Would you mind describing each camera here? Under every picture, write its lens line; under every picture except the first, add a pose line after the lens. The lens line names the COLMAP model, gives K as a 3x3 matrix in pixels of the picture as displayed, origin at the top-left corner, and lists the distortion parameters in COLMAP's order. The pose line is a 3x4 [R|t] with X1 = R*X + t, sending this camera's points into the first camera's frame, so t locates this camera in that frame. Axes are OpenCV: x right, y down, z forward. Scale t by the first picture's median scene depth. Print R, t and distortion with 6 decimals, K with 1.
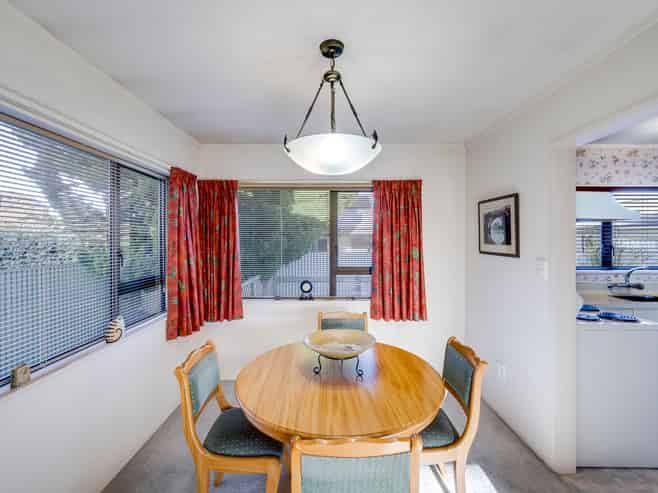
lens RADIAL K [[301.4, 0, 328.1], [0, 301.4, 242.4], [0, 0, 1]] dist [-0.000406, 0.000185]
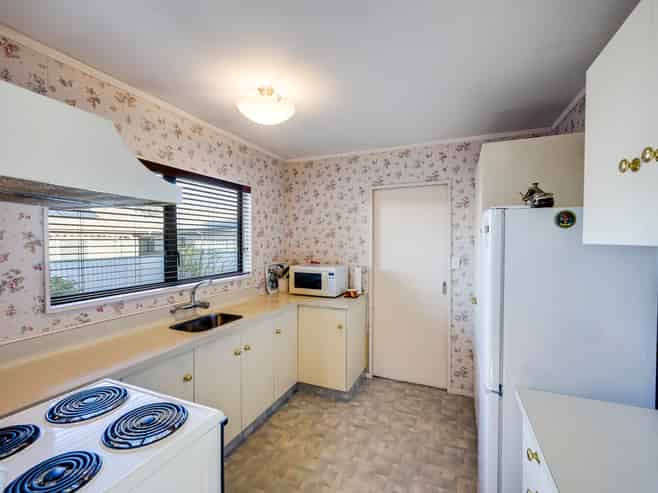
lens RADIAL K [[301.4, 0, 329.5], [0, 301.4, 246.0], [0, 0, 1]] dist [-0.000406, 0.000185]
pose [[0.405075, -0.004715, 0.914271, 0.446356], [0.007114, 0.999973, 0.002005, -0.002585], [-0.914256, 0.005692, 0.405098, 0.385908]]
